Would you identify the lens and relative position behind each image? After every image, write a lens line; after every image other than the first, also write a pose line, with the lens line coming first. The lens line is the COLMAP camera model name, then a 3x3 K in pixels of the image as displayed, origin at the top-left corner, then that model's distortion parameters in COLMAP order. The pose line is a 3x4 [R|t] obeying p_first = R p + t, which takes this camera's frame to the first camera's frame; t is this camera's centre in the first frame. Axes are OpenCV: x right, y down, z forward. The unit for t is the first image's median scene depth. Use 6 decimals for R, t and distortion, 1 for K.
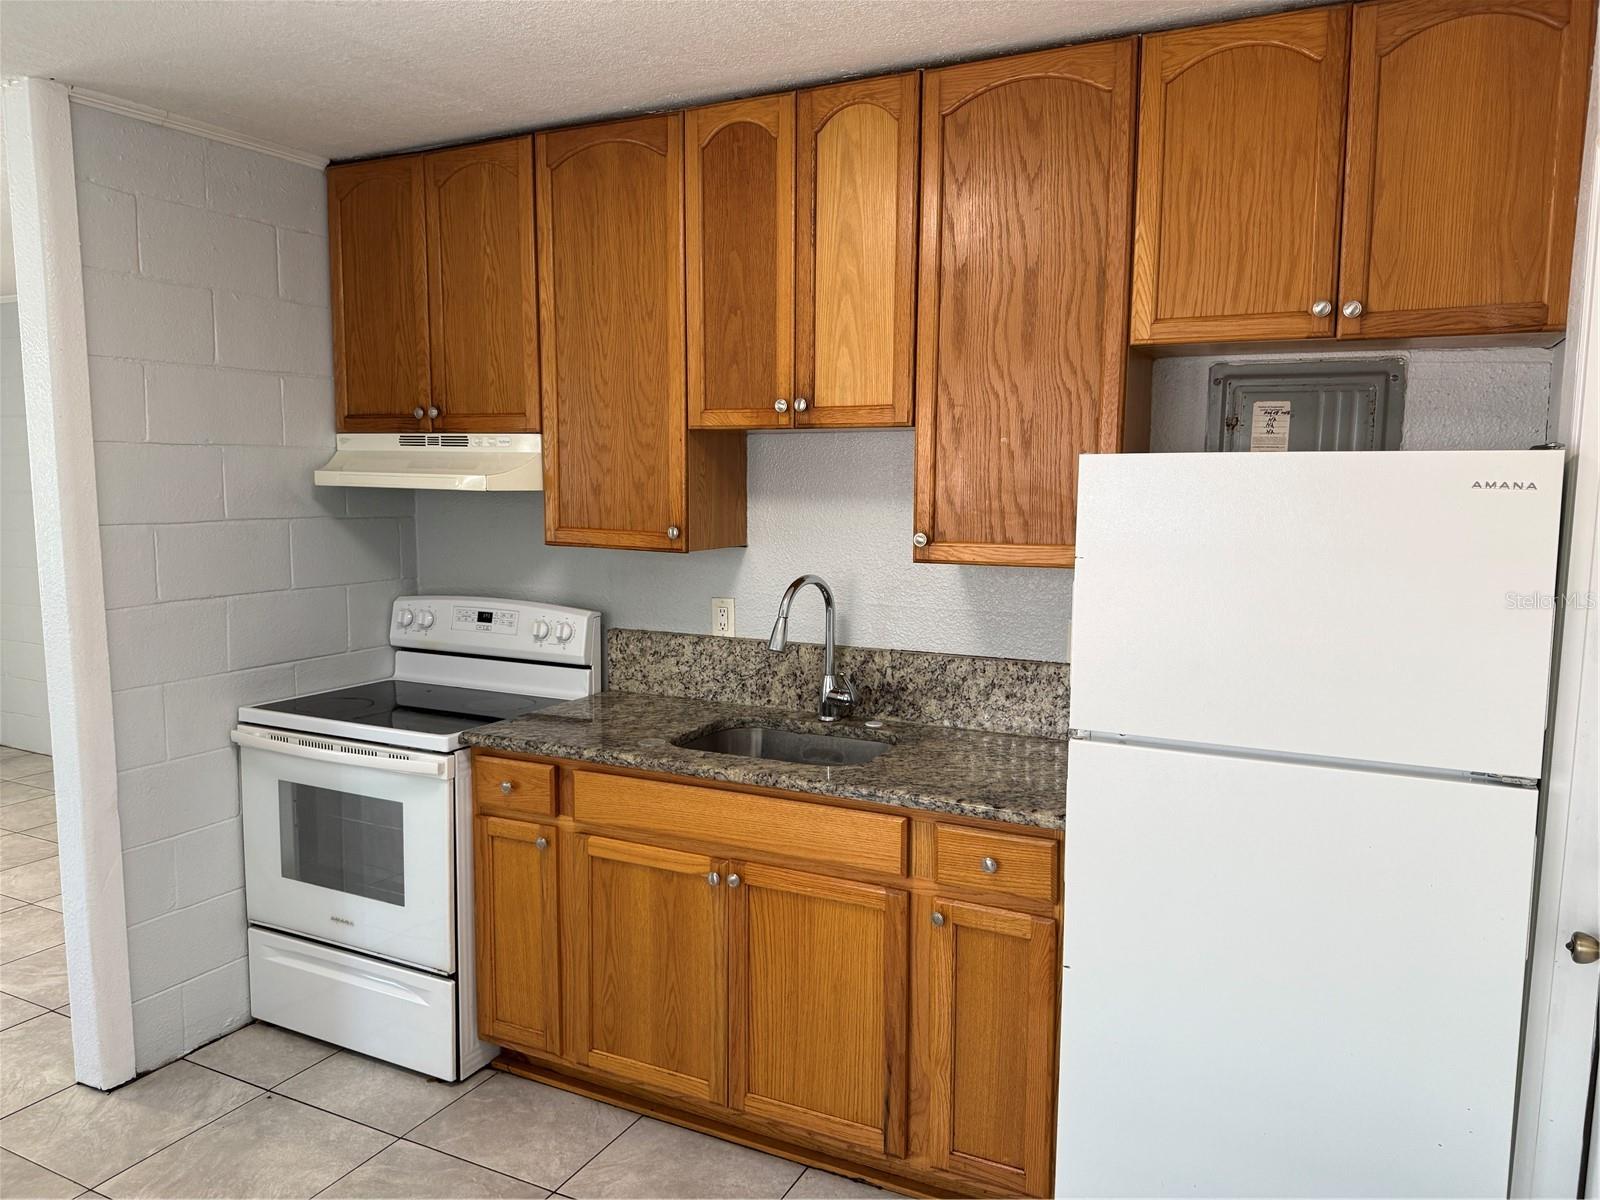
lens RADIAL K [[1129.8, 0, 799.3], [0, 1129.8, 602.5], [0, 0, 1]] dist [-0.000282, -0.020367]
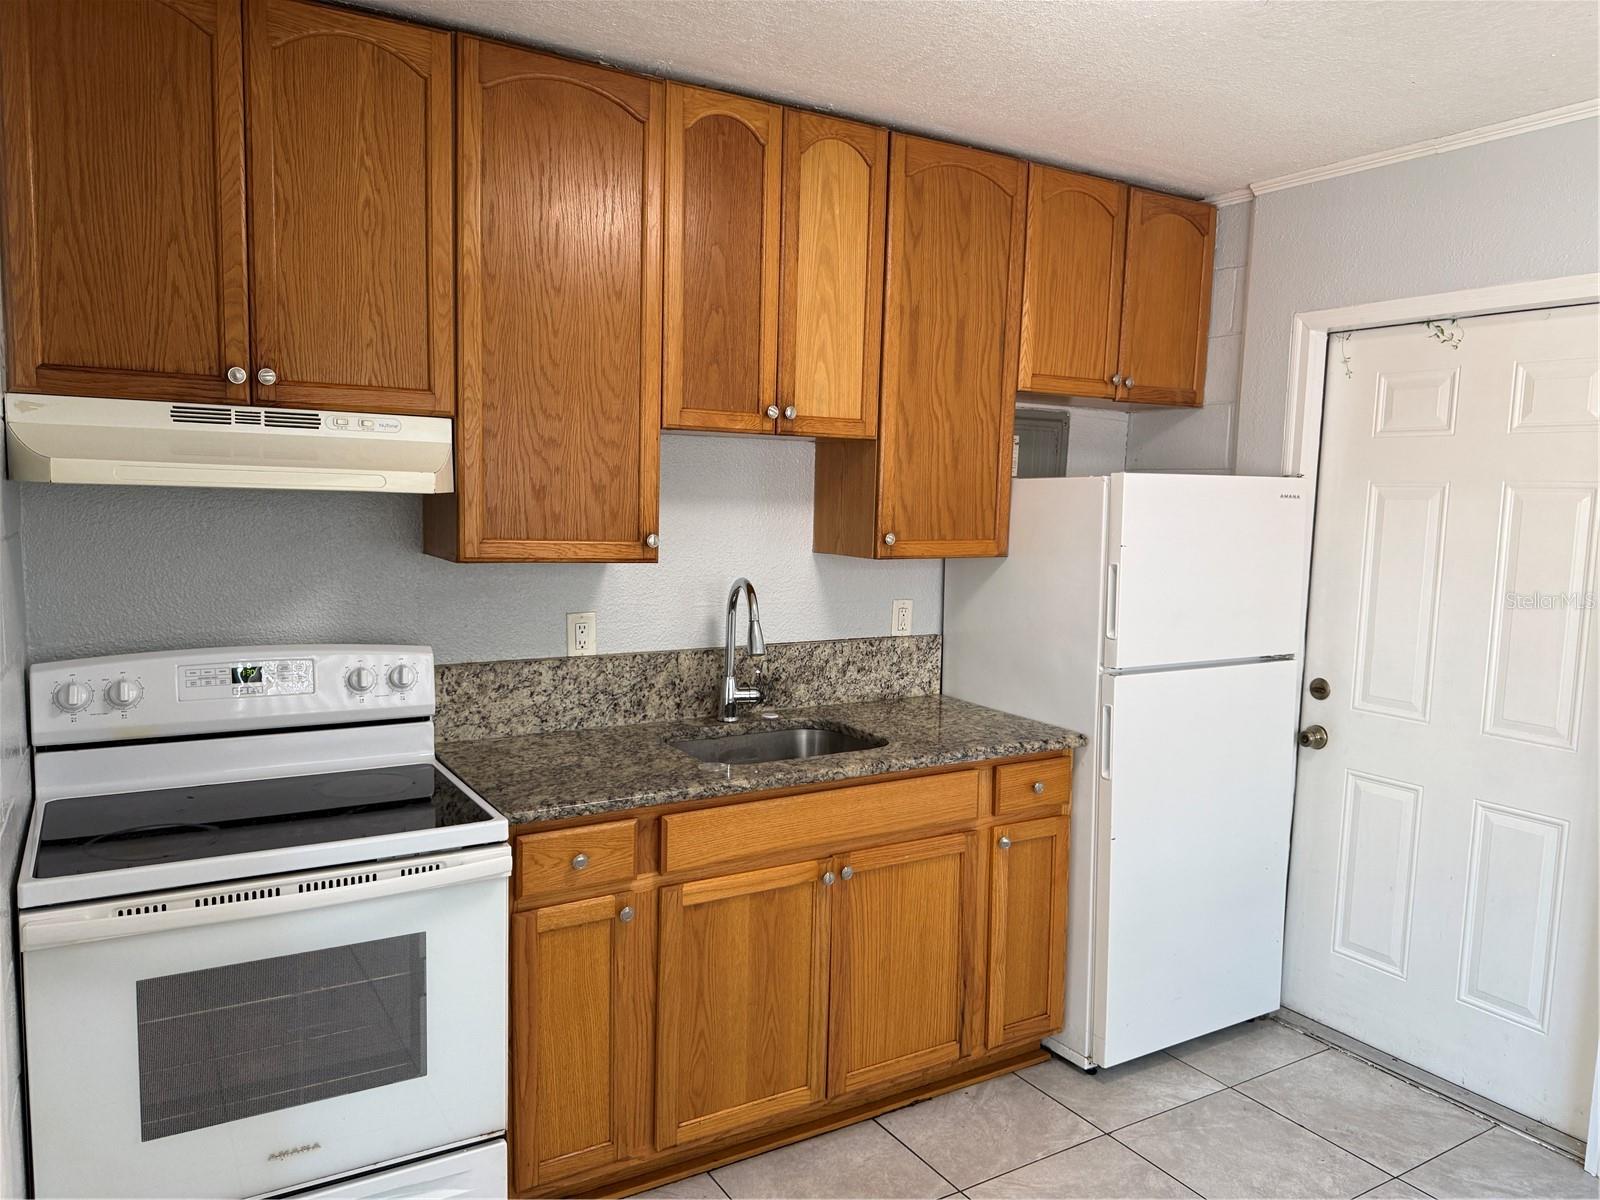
lens RADIAL K [[1129.8, 0, 810.5], [0, 1129.8, 605.3], [0, 0, 1]] dist [-0.000282, -0.020367]
pose [[0.526221, -0.080675, 0.846512, -0.827140], [0.074306, 0.996044, 0.048735, -0.045445], [-0.847095, 0.037255, 0.530134, 0.416887]]
